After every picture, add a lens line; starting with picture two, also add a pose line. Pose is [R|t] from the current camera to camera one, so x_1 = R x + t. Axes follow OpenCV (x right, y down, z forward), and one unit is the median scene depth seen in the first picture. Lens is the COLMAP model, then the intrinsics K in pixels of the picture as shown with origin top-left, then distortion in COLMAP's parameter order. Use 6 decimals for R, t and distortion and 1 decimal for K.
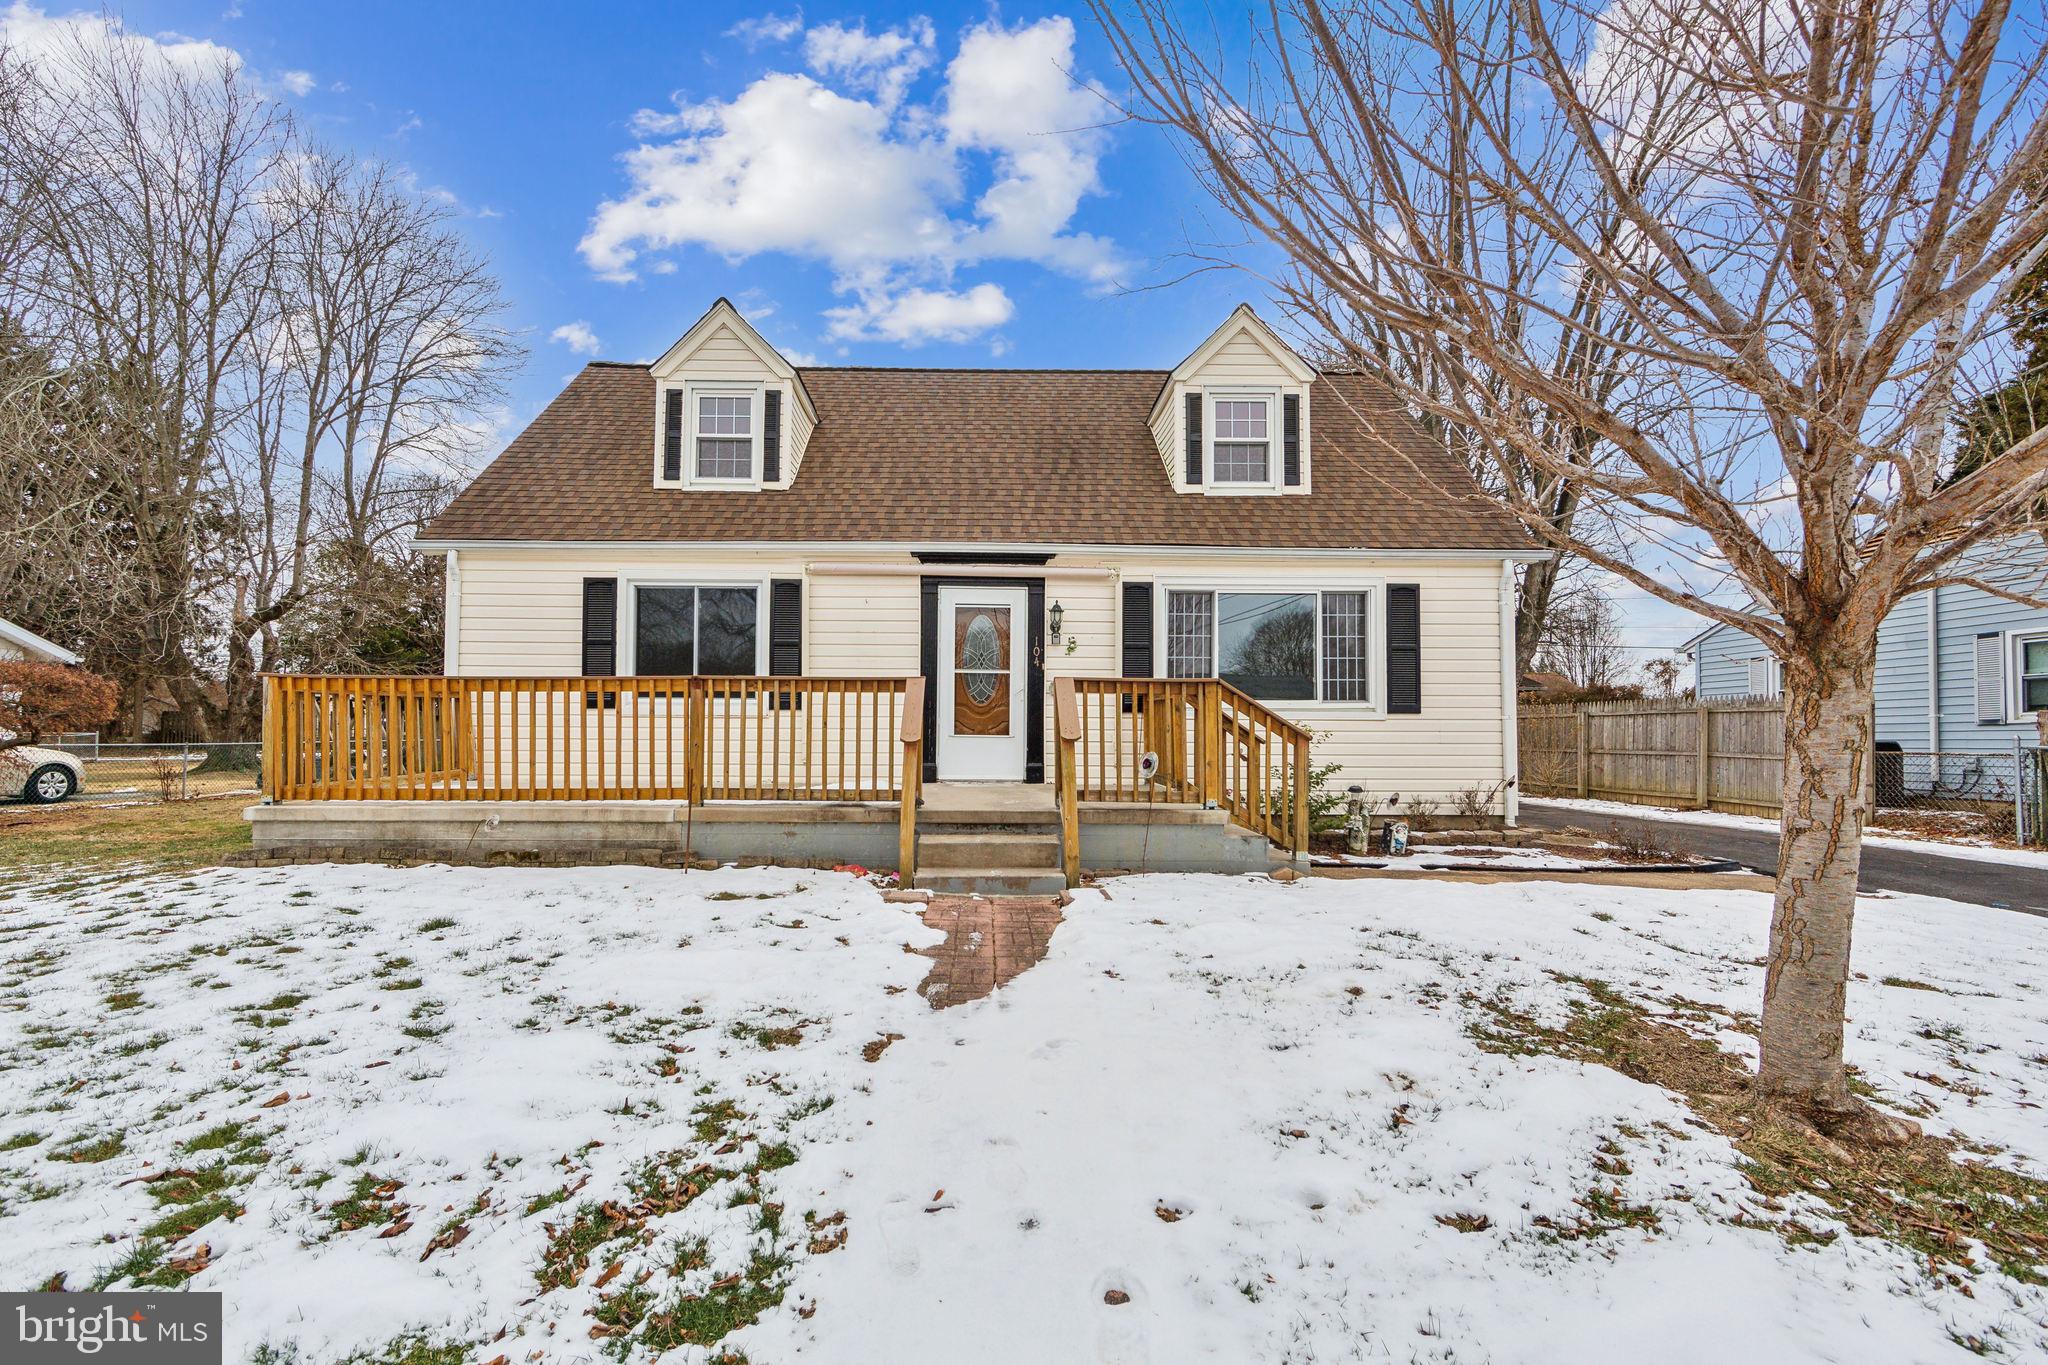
lens RADIAL K [[873.4, 0, 1024.0], [0, 873.4, 682.5], [0, 0, 1]] dist [-0.001819, -0.000010]
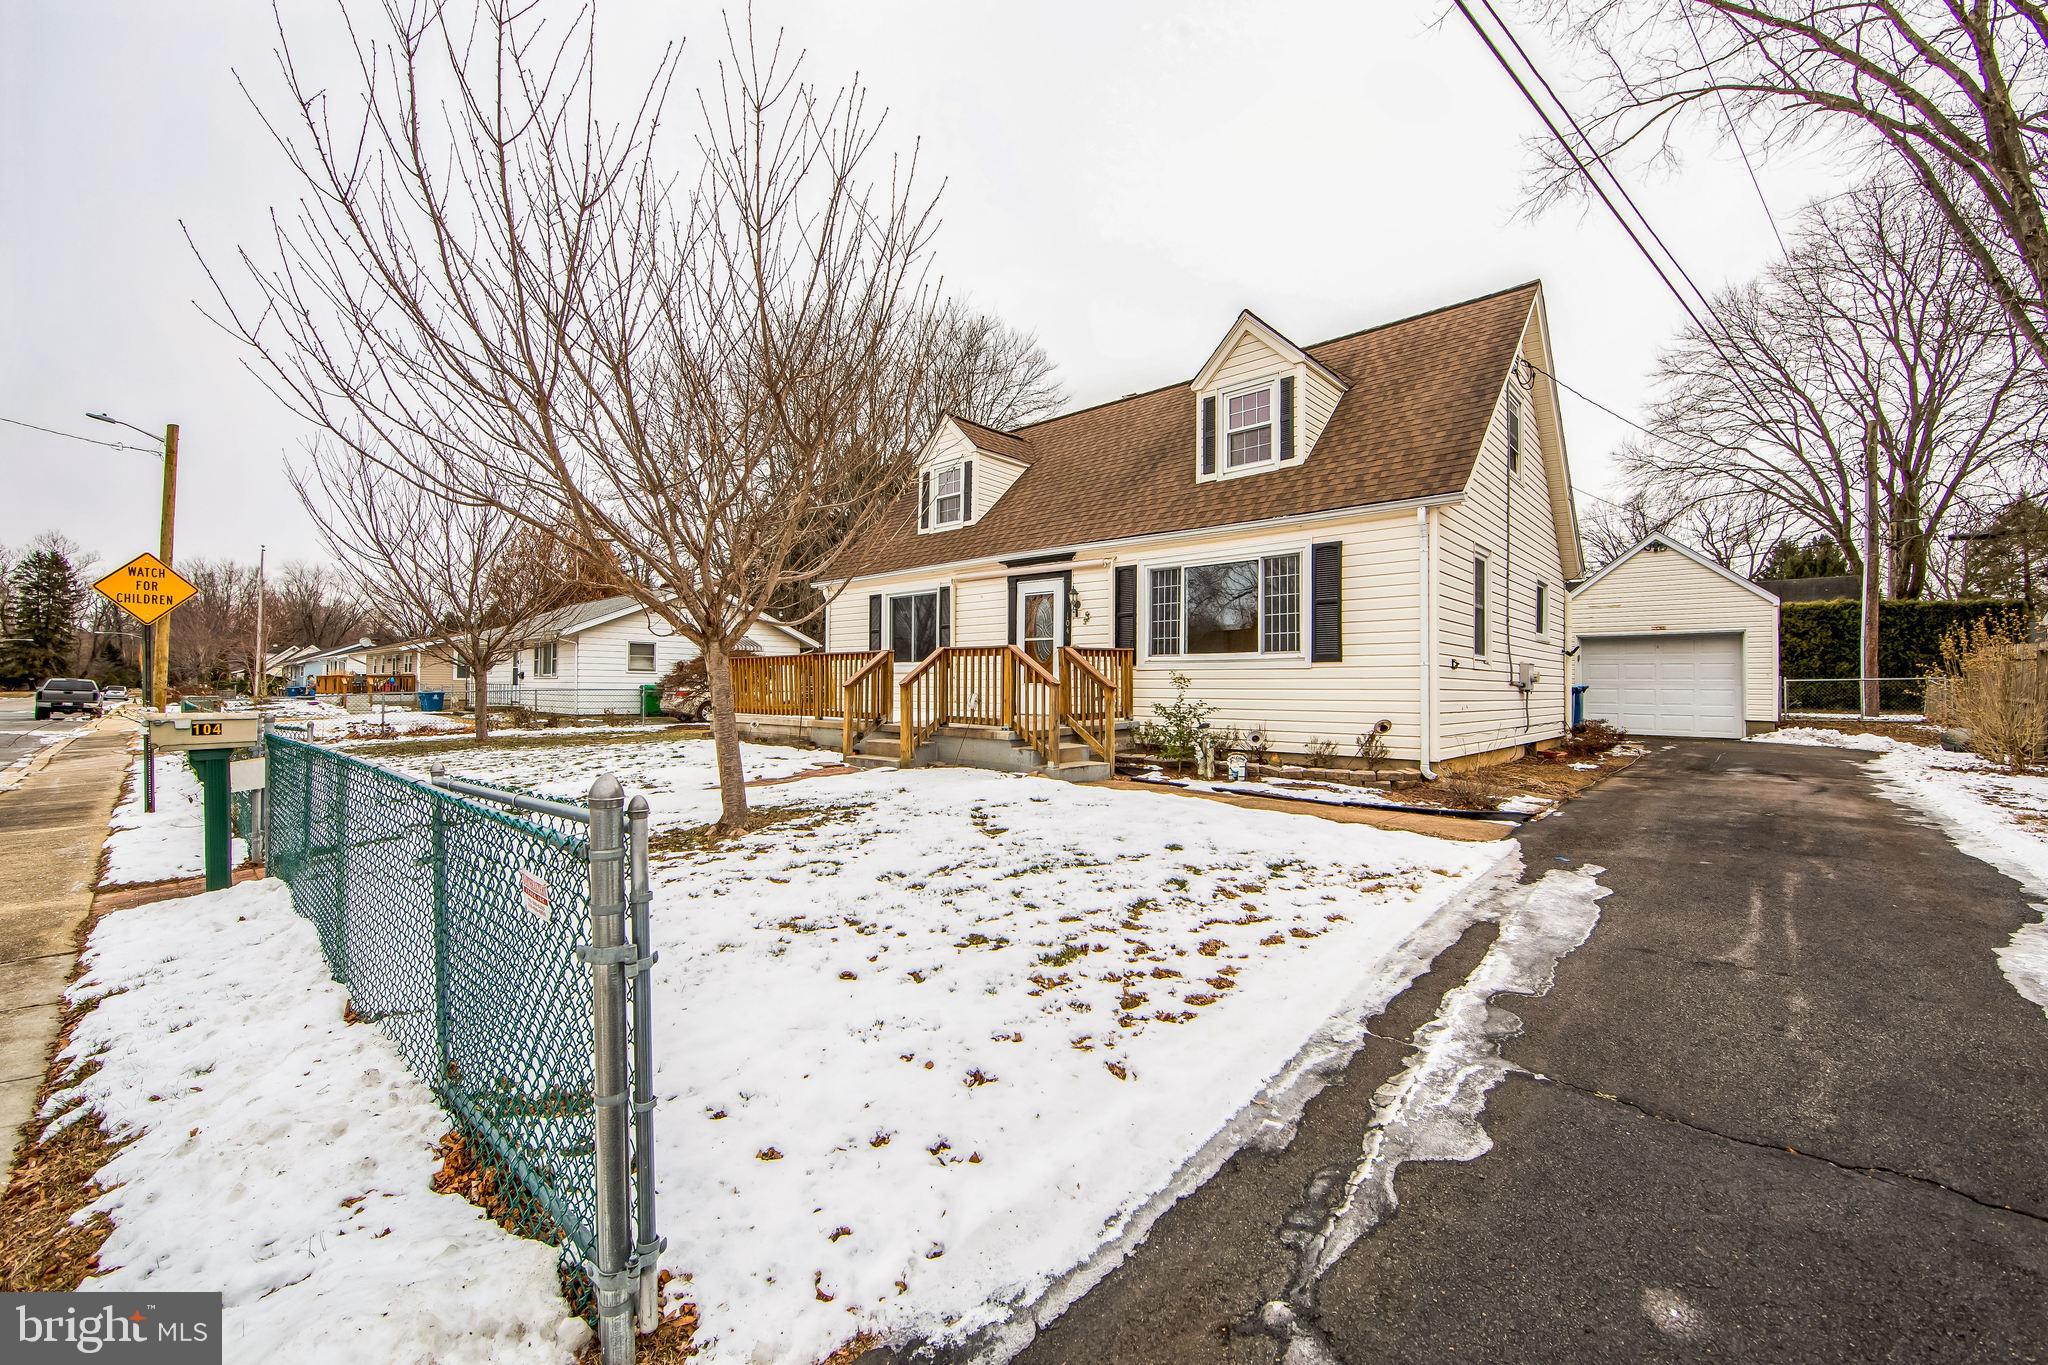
lens RADIAL K [[806.0, 0, 1024.0], [0, 806.0, 682.5], [0, 0, 1]] dist [-0.009620, -0.000027]
pose [[0.728489, -0.003392, -0.685049, 0.844010], [0.041714, 0.998352, 0.039416, 0.005560], [0.683786, -0.057291, 0.727430, 0.006893]]
